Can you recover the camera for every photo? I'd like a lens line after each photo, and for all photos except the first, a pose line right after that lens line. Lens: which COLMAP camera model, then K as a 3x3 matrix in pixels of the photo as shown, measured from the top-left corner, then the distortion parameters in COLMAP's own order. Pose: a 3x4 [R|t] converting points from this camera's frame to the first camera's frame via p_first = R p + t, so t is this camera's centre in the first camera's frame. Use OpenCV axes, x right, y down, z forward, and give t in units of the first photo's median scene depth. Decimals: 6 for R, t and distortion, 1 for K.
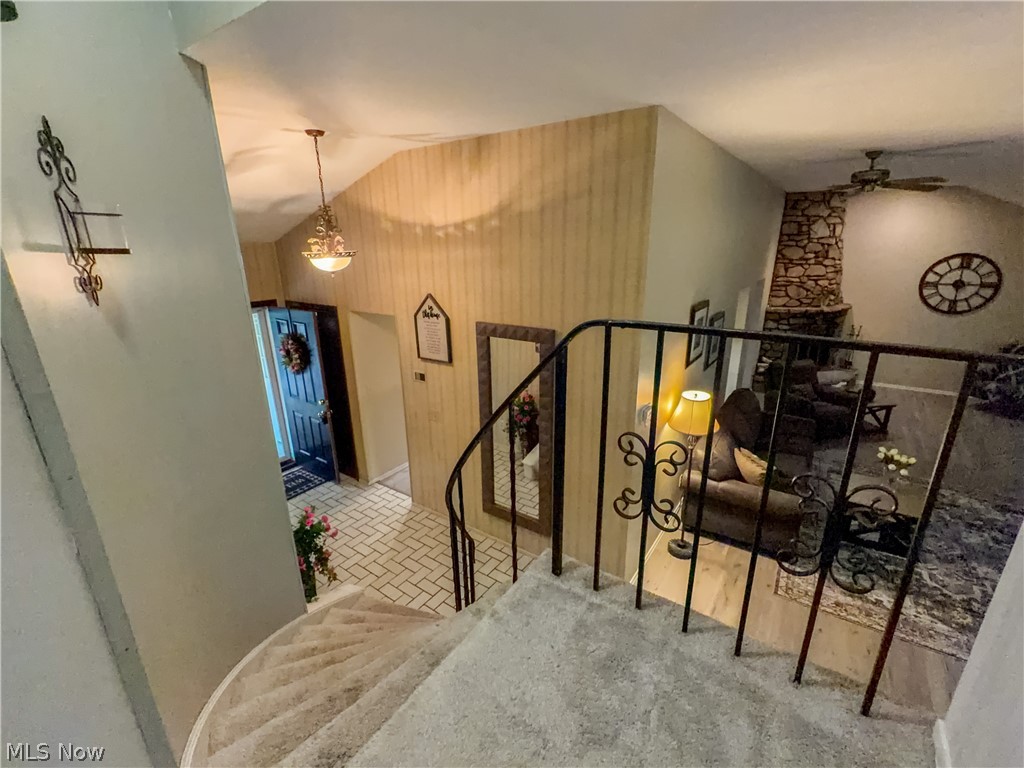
lens RADIAL K [[440.8, 0, 515.2], [0, 440.8, 389.5], [0, 0, 1]] dist [-0.004605, -0.000462]
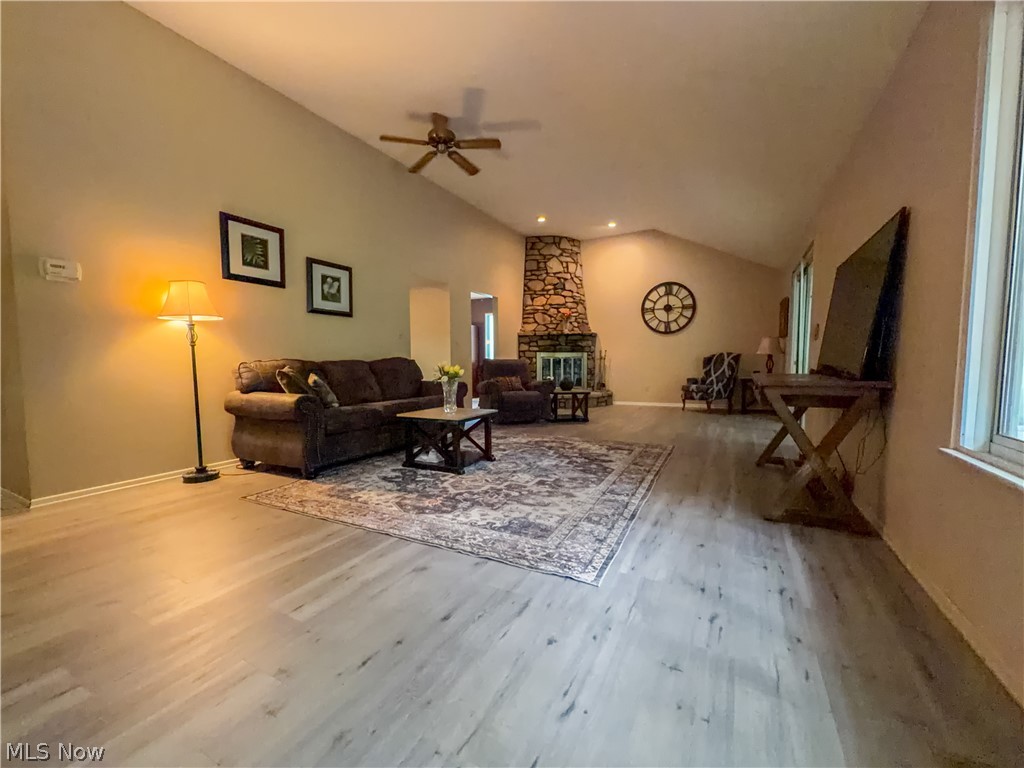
lens RADIAL K [[409.6, 0, 501.9], [0, 409.6, 381.8], [0, 0, 1]] dist [0.001576, 0.000064]
pose [[0.992478, 0.003286, 0.122382, 0.427431], [0.028394, 0.966204, -0.256211, 0.202575], [-0.119088, 0.257759, 0.958842, 0.064455]]
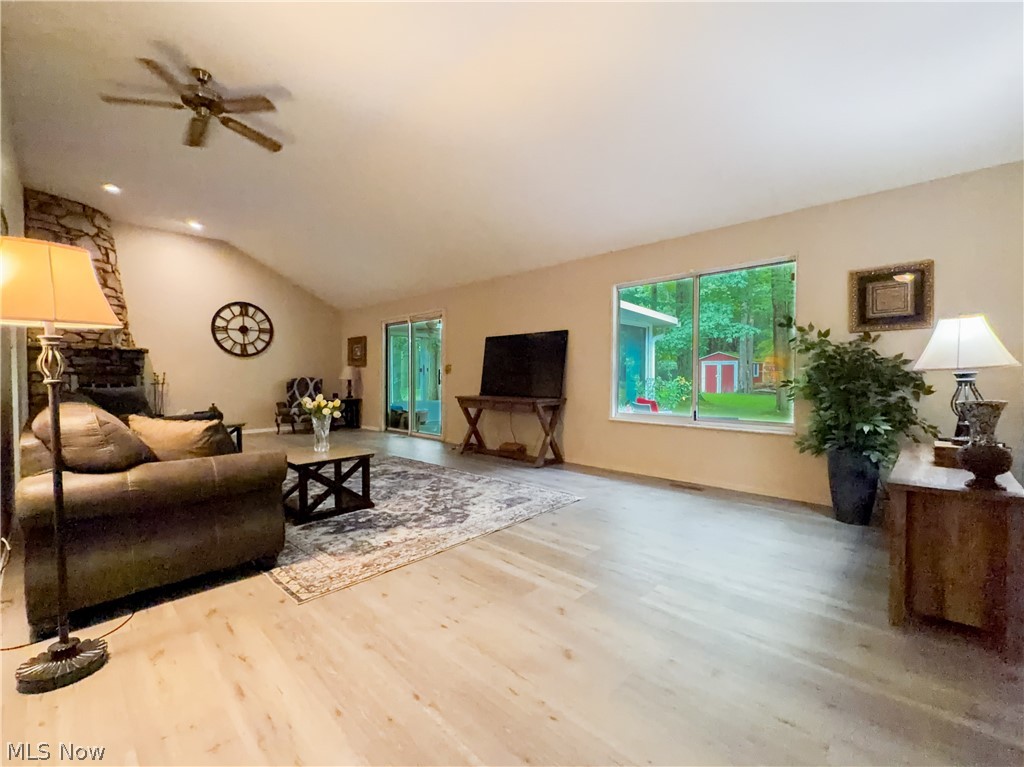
lens RADIAL K [[440.8, 0, 509.1], [0, 440.8, 386.9], [0, 0, 1]] dist [-0.004605, -0.000462]
pose [[0.151972, -0.008989, 0.988344, 0.027650], [0.300822, 0.952939, -0.037588, 0.130338], [-0.941494, 0.303028, 0.147524, 0.248285]]
